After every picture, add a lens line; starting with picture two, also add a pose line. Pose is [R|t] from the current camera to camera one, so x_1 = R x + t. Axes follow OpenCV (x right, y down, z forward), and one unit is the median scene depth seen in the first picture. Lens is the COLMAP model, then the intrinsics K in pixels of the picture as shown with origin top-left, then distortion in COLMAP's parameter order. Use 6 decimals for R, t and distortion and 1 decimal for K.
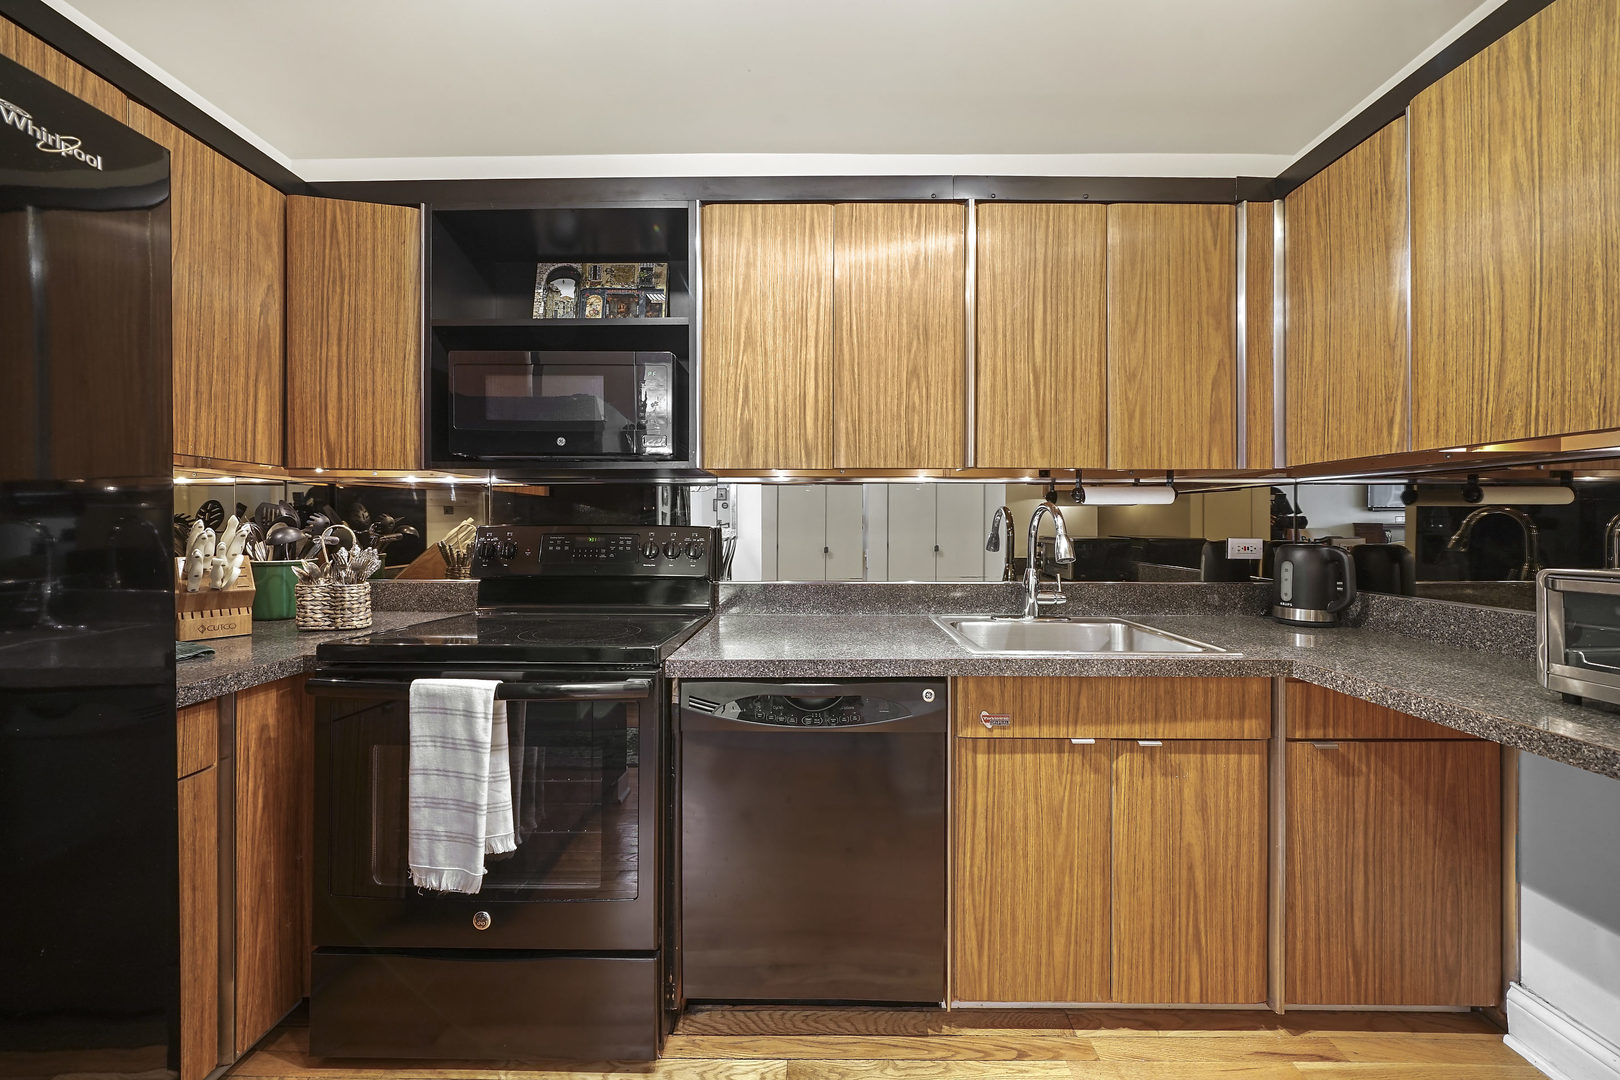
lens RADIAL K [[578.3, 0, 809.8], [0, 578.3, 528.8], [0, 0, 1]] dist [-0.029086, 0.001591]
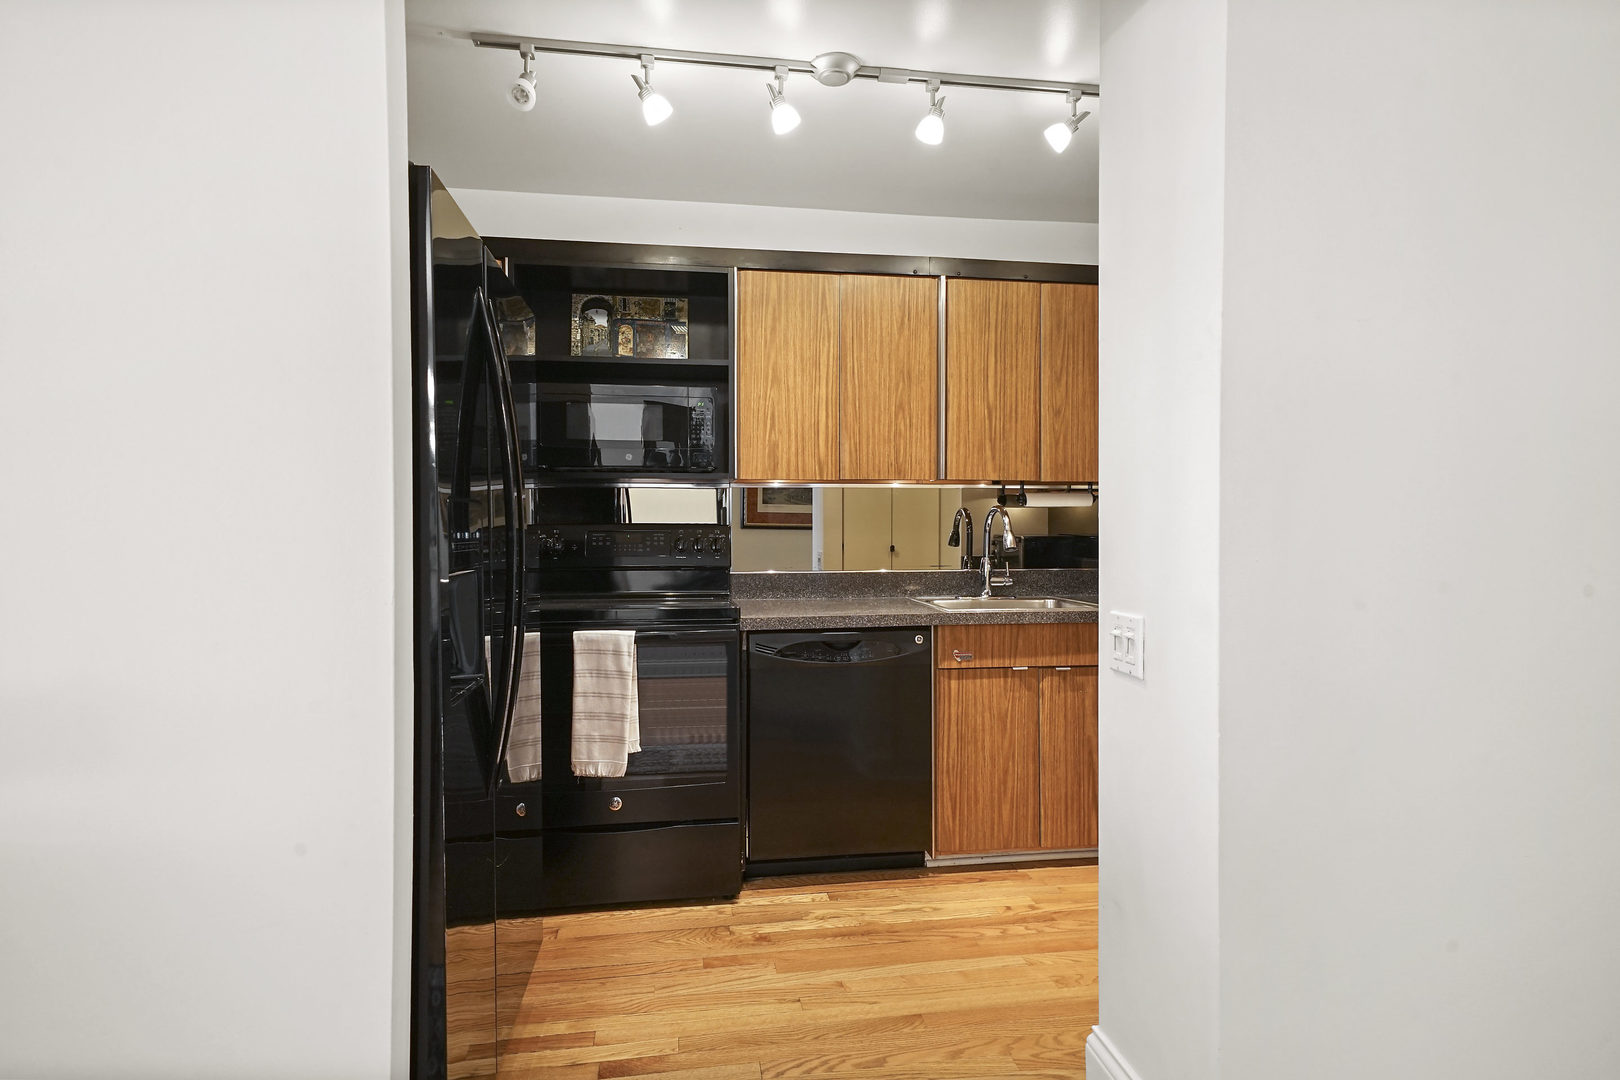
lens RADIAL K [[859.2, 0, 800.5], [0, 859.2, 536.8], [0, 0, 1]] dist [-0.037786, -0.000507]
pose [[0.988322, -0.003555, 0.152340, -0.346429], [0.002589, 0.999975, 0.006538, 0.011429], [-0.152359, -0.006068, 0.988307, -0.907631]]
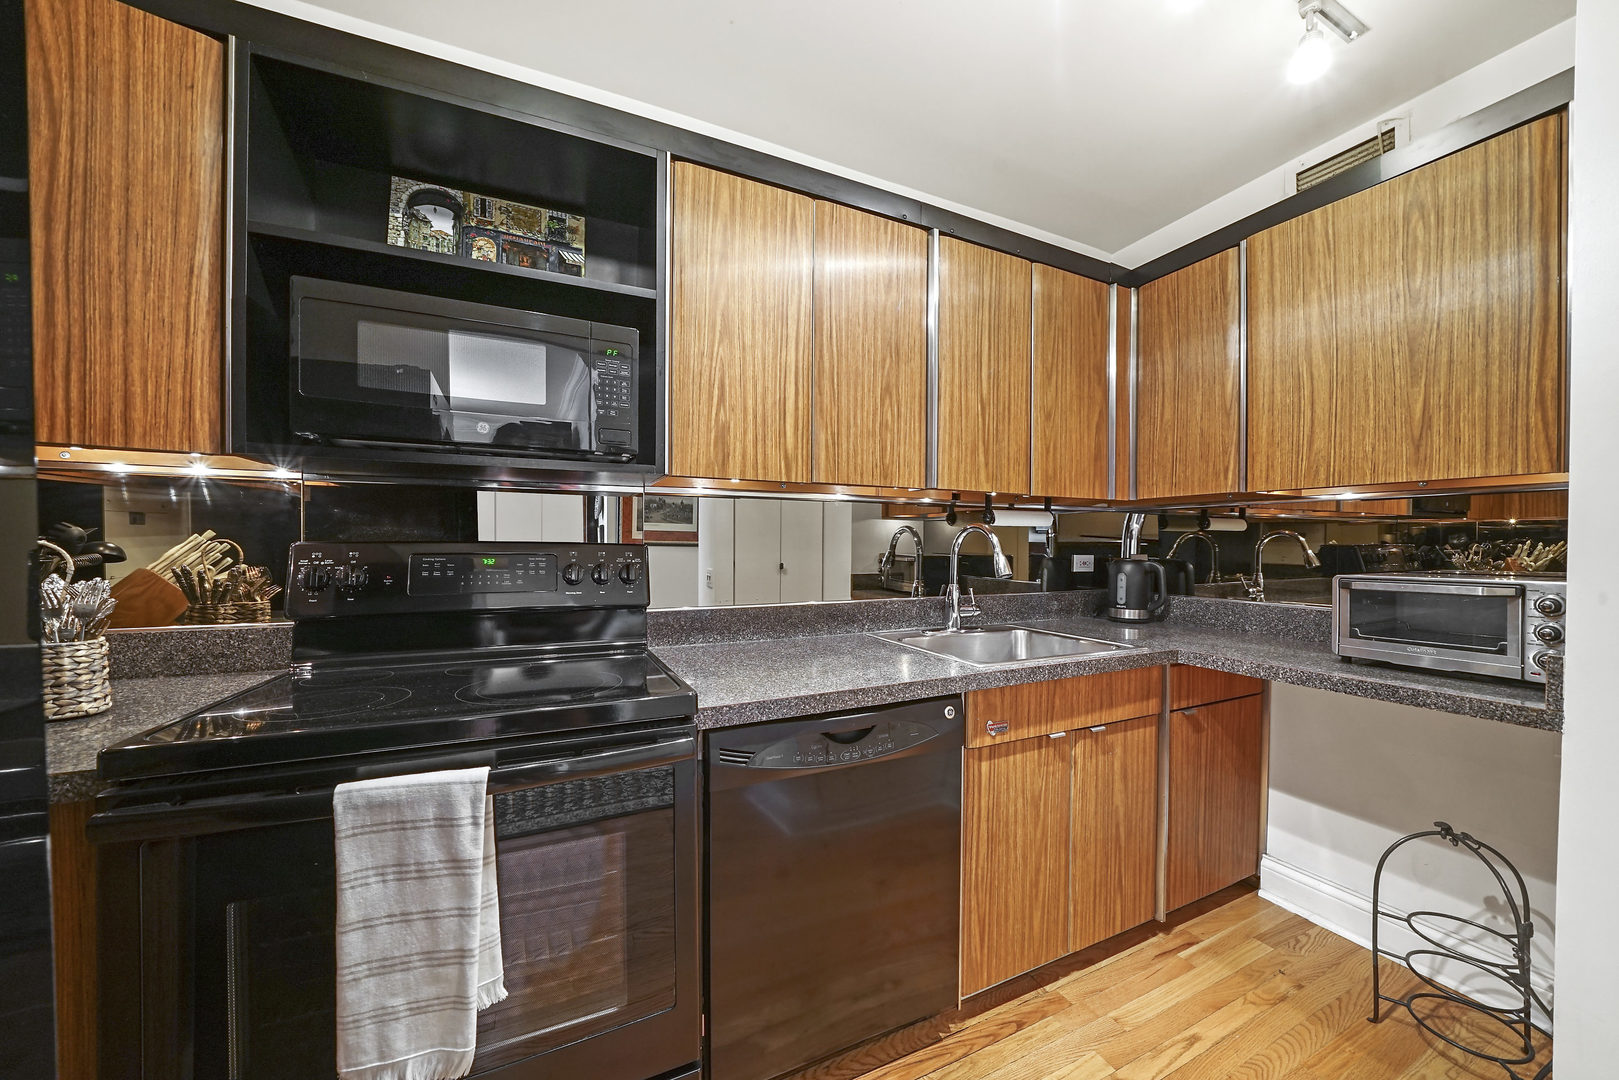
lens RADIAL K [[578.0, 0, 818.3], [0, 578.0, 553.3], [0, 0, 1]] dist [-0.029086, 0.001591]
pose [[0.900080, -0.003864, 0.435708, -0.364796], [-0.003568, 0.999862, 0.016238, -0.005862], [-0.435710, -0.016170, 0.899942, 0.153009]]
